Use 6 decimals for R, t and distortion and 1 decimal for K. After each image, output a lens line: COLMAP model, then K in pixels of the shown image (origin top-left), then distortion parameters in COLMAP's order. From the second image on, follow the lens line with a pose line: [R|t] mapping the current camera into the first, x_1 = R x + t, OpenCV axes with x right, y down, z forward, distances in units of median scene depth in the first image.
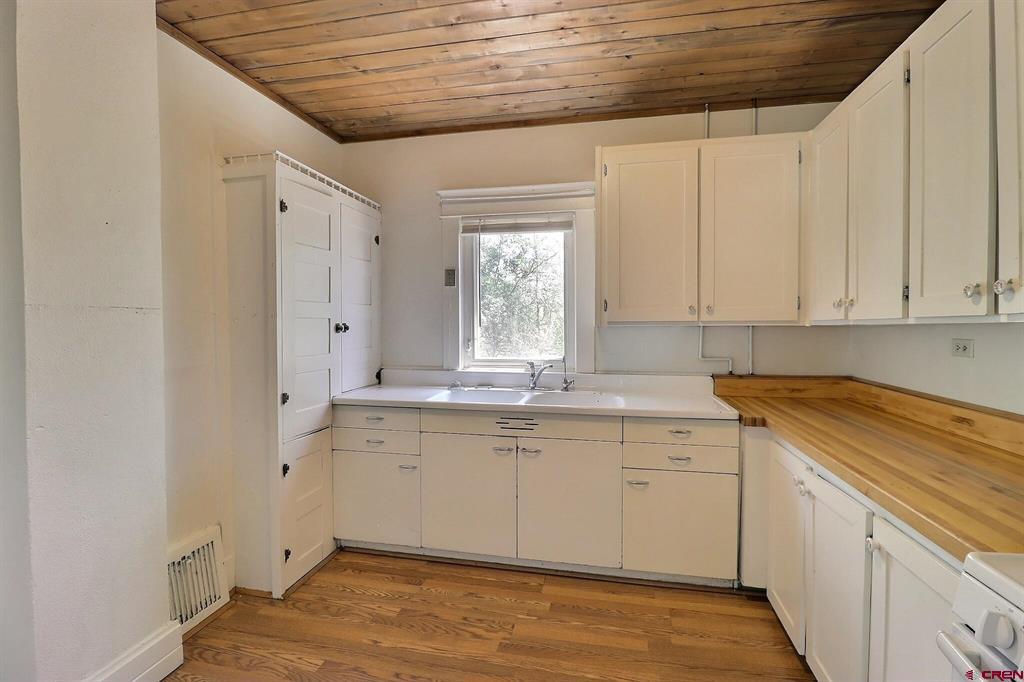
lens RADIAL K [[473.1, 0, 512.4], [0, 473.1, 335.5], [0, 0, 1]] dist [0.001126, -0.014896]
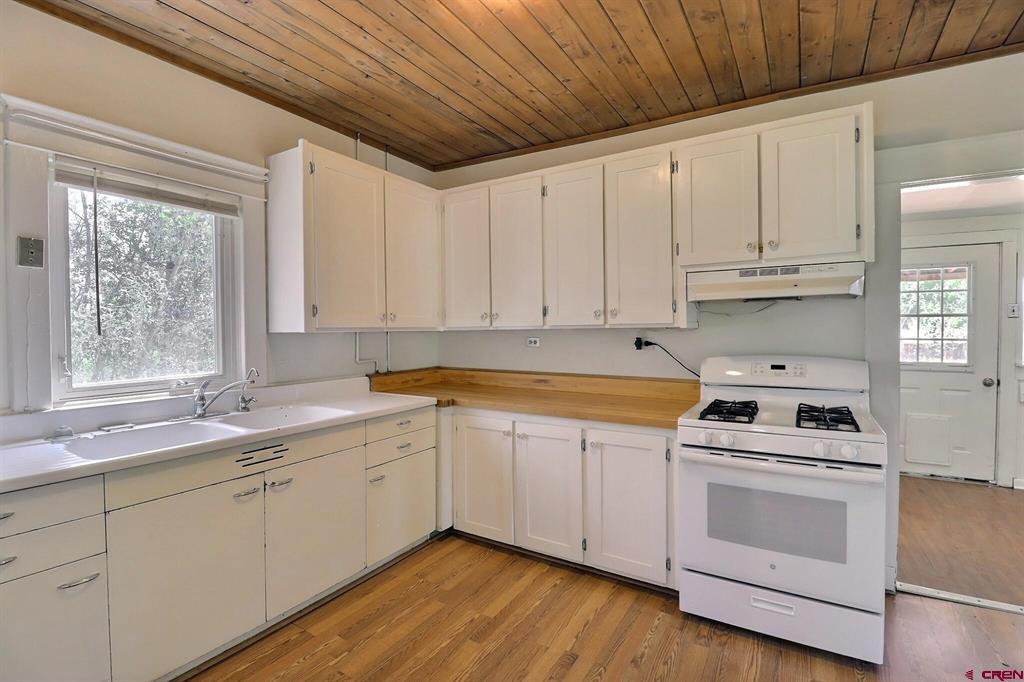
lens RADIAL K [[473.1, 0, 512.4], [0, 473.1, 335.5], [0, 0, 1]] dist [0.001126, -0.014896]
pose [[0.340756, -0.014431, 0.940041, -0.600420], [0.026942, 0.999621, 0.005579, -0.009244], [-0.939766, 0.023426, 0.341016, 0.327468]]
